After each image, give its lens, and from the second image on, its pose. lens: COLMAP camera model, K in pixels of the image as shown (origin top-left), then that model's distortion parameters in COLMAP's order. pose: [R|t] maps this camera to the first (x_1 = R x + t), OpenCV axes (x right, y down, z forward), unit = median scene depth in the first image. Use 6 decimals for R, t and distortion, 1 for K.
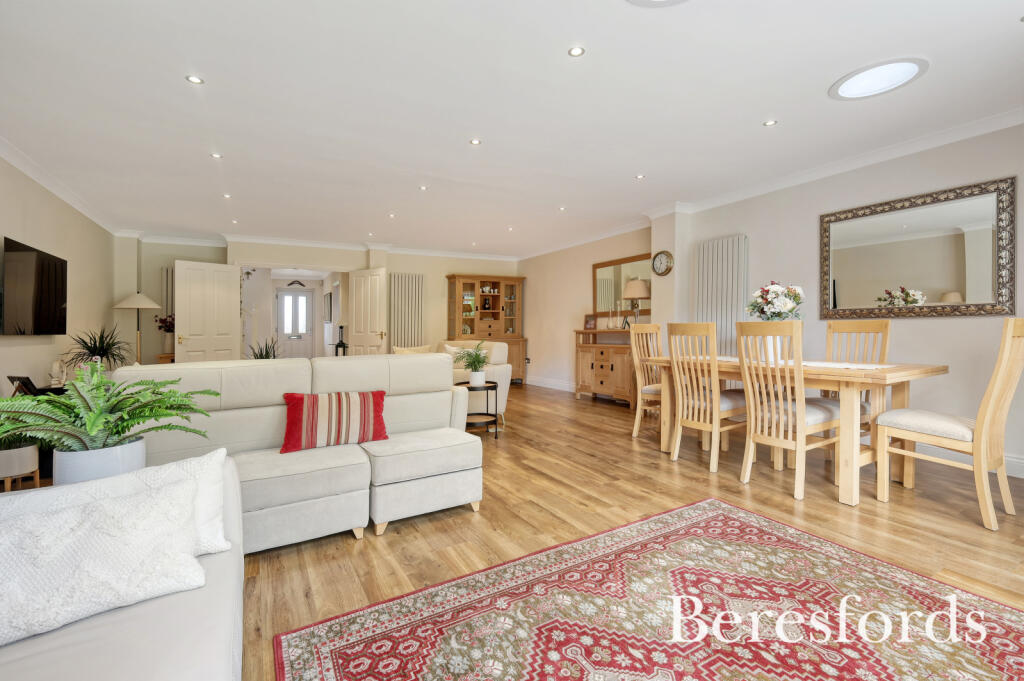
lens RADIAL K [[442.7, 0, 514.9], [0, 442.7, 334.0], [0, 0, 1]] dist [-0.013189, -0.000190]
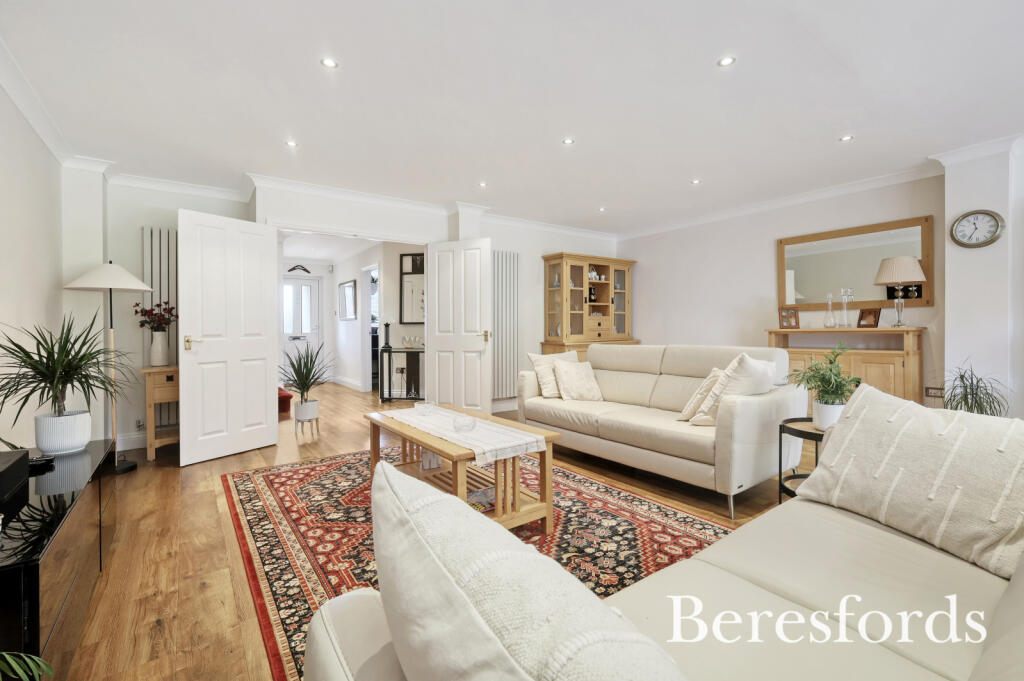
lens RADIAL K [[442.7, 0, 509.3], [0, 442.7, 340.1], [0, 0, 1]] dist [-0.013189, -0.000190]
pose [[0.995209, 0.000037, 0.097767, -0.282271], [-0.001184, 0.999931, 0.011667, 0.000754], [-0.097760, -0.011727, 0.995141, 0.268034]]
